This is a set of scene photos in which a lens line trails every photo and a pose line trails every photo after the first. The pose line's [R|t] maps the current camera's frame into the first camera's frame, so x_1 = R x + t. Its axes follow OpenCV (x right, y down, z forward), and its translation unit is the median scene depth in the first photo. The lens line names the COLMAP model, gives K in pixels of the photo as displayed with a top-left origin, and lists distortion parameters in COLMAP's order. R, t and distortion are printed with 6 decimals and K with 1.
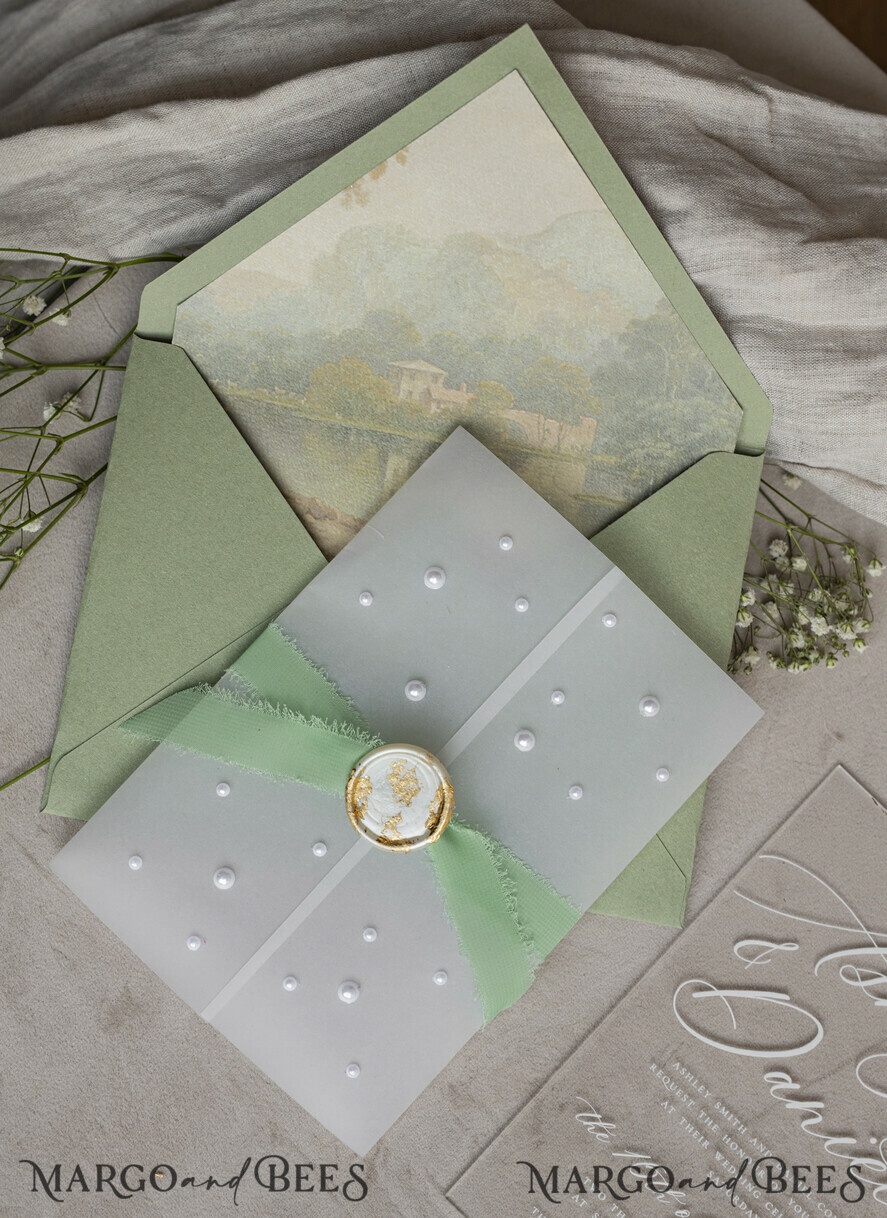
lens RADIAL K [[2119.8, 0, 471.0], [0, 2119.8, 623.8], [0, 0, 1]] dist [-0.022587, 0.000000]
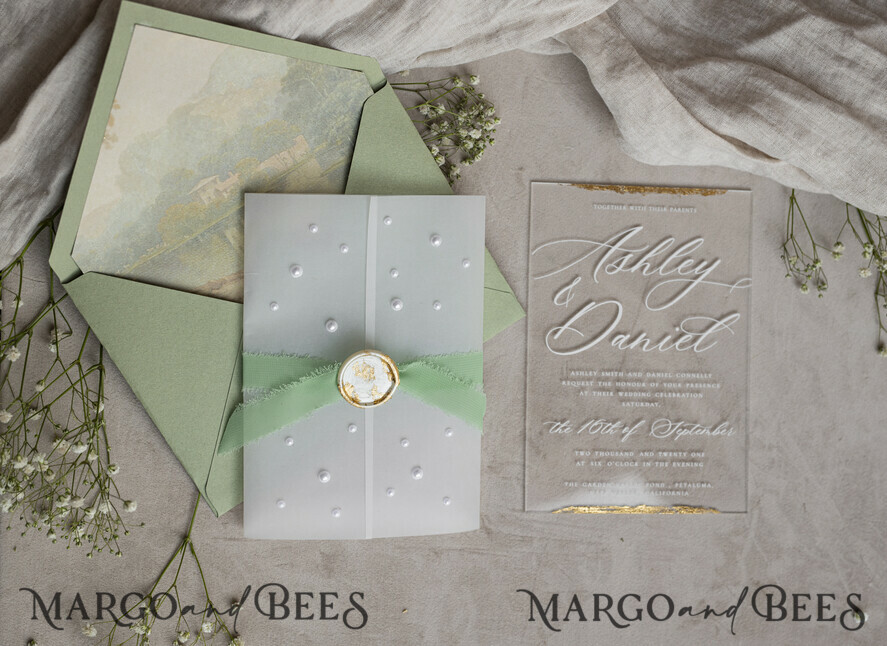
lens RADIAL K [[1543.7, 0, 435.3], [0, 1543.7, 320.8], [0, 0, 1]] dist [-0.022587, 0.000000]
pose [[0.740848, -0.671425, 0.018276, 0.016293], [0.636017, 0.710007, 0.302278, -0.295686], [-0.215933, -0.212318, 0.953045, -0.220456]]
